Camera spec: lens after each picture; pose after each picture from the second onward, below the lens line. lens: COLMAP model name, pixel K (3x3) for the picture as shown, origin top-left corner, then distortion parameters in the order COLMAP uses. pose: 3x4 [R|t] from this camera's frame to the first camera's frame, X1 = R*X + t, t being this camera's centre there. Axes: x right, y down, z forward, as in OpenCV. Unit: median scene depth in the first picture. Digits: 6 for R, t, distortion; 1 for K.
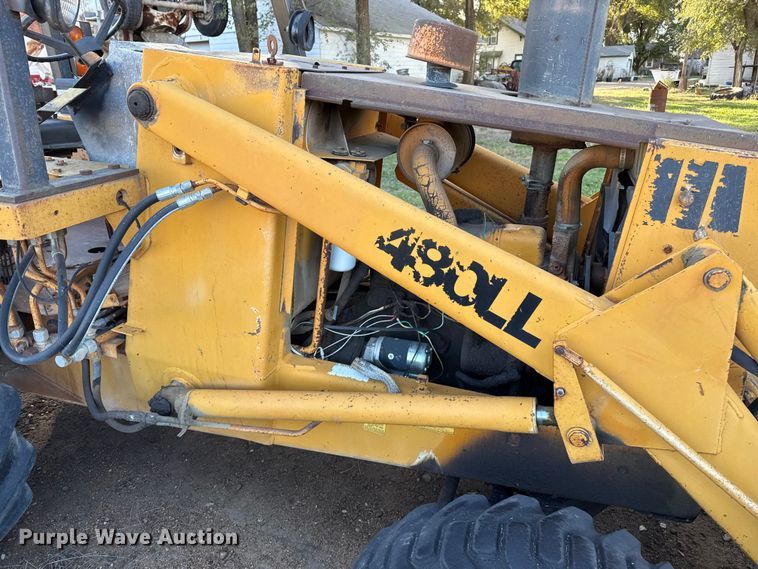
lens RADIAL K [[536.6, 0, 386.9], [0, 536.6, 296.7], [0, 0, 1]] dist [0.050142, -0.060650]
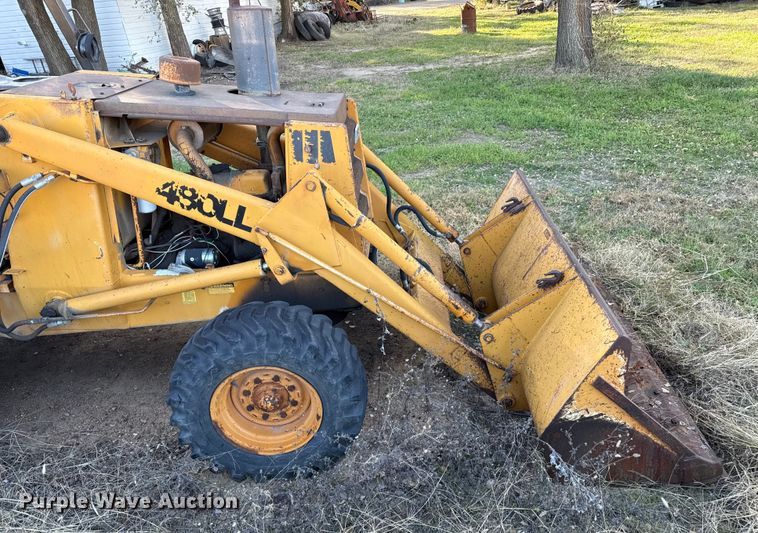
lens RADIAL K [[556.6, 0, 406.6], [0, 556.6, 299.5], [0, 0, 1]] dist [0.049170, -0.071427]
pose [[0.950847, -0.196288, 0.239501, 0.220635], [0.169610, 0.977224, 0.127536, 0.137535], [-0.259080, -0.080645, 0.962483, -0.954556]]
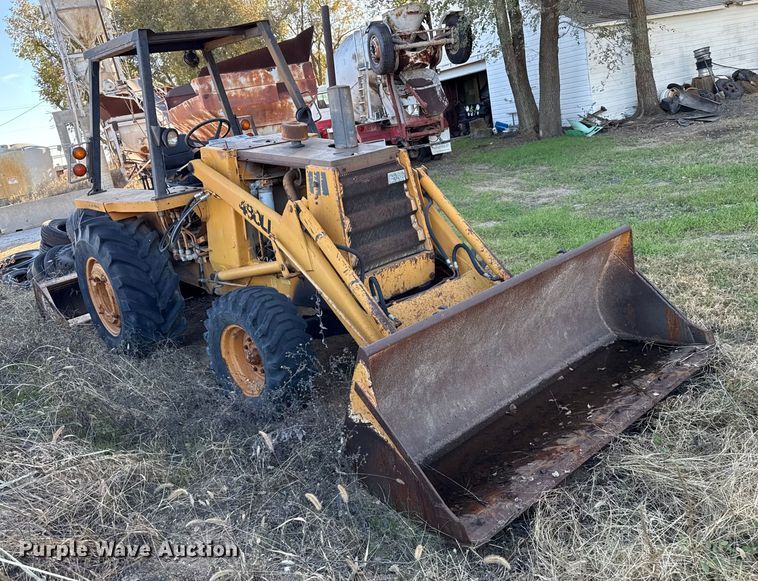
lens RADIAL K [[659.7, 0, 392.0], [0, 659.7, 283.8], [0, 0, 1]] dist [0.053507, -0.040873]
pose [[0.851177, -0.001244, -0.524877, 2.137600], [-0.039867, 0.996955, -0.067013, 0.439075], [0.523363, 0.077965, 0.848536, -1.341690]]
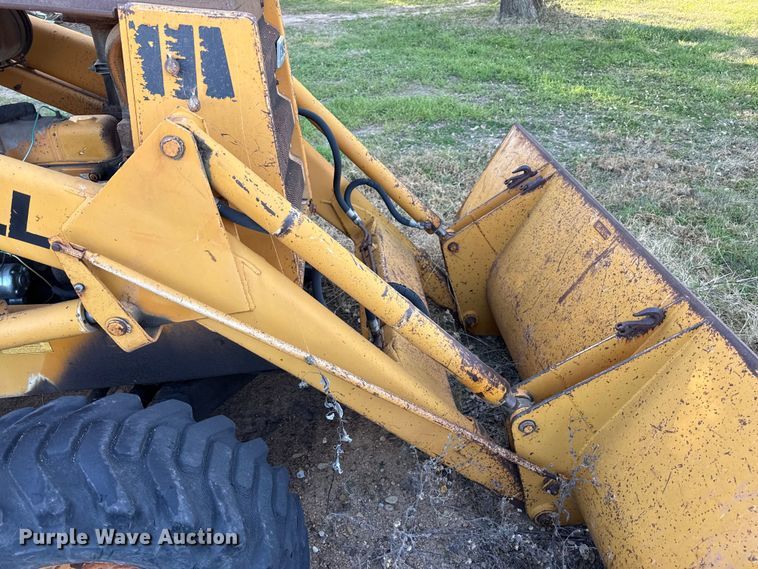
lens RADIAL K [[536.6, 0, 383.0], [0, 536.6, 286.4], [0, 0, 1]] dist [0.050142, -0.060650]
pose [[0.926004, -0.220936, 0.306112, 0.401717], [0.166172, 0.966627, 0.194984, 0.057298], [-0.338975, -0.129689, 0.931814, -0.070905]]
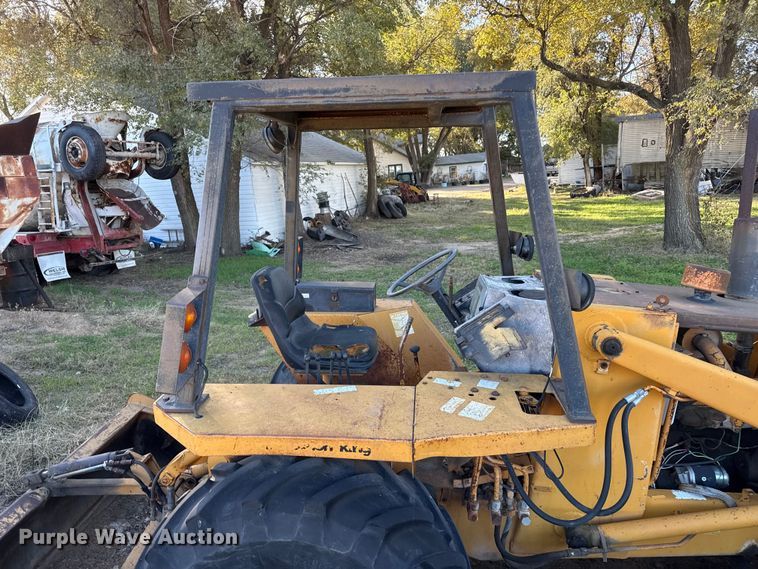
lens RADIAL K [[536.6, 0, 379.4], [0, 536.6, 291.1], [0, 0, 1]] dist [0.050142, -0.060650]
pose [[0.974818, -0.092285, 0.203009, -1.227100], [0.128317, 0.976673, -0.172175, -0.275397], [-0.182384, 0.193889, 0.963921, -0.408280]]
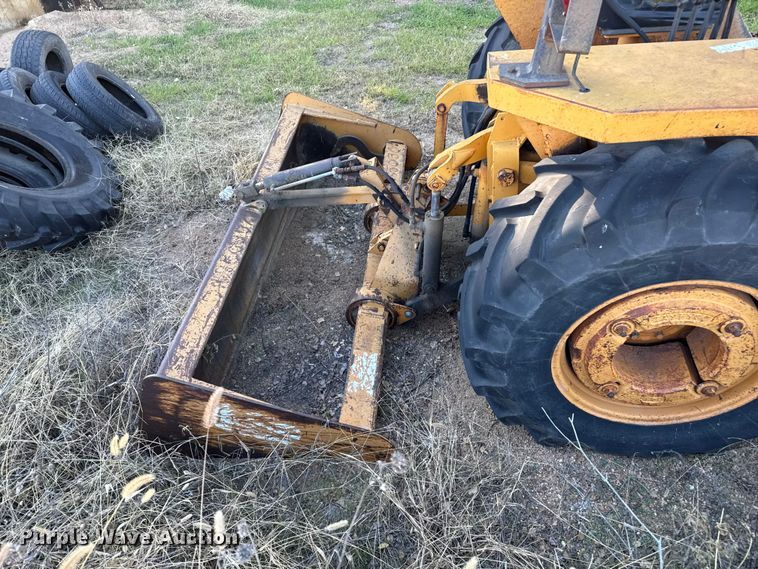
lens RADIAL K [[536.6, 0, 381.5], [0, 536.6, 295.0], [0, 0, 1]] dist [0.050142, -0.060650]
pose [[0.974993, -0.215645, 0.053714, -1.872194], [0.185309, 0.922308, 0.339130, -0.316011], [-0.122672, -0.320695, 0.939205, 0.035983]]
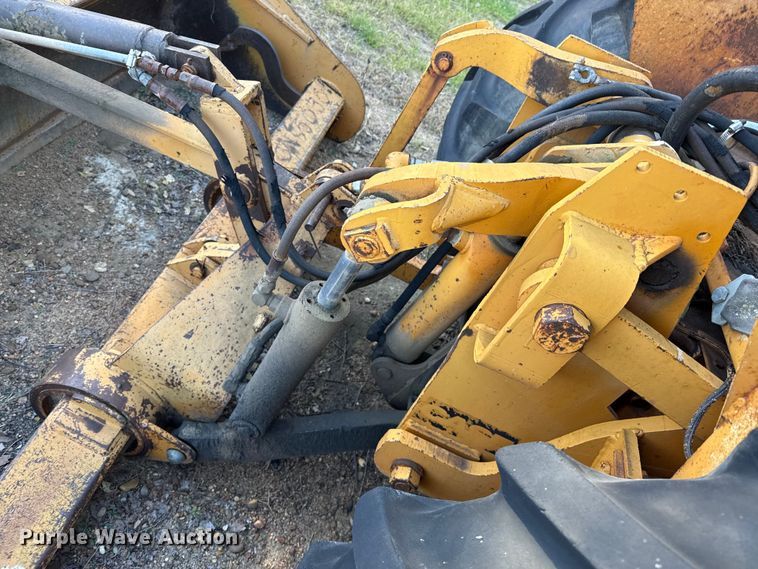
lens RADIAL K [[536.6, 0, 387.3], [0, 536.6, 286.6], [0, 0, 1]] dist [0.050142, -0.060650]
pose [[0.932777, 0.203759, 0.297338, -1.702849], [-0.308610, 0.877665, 0.366693, -0.219991], [-0.186246, -0.433804, 0.881548, 1.032487]]
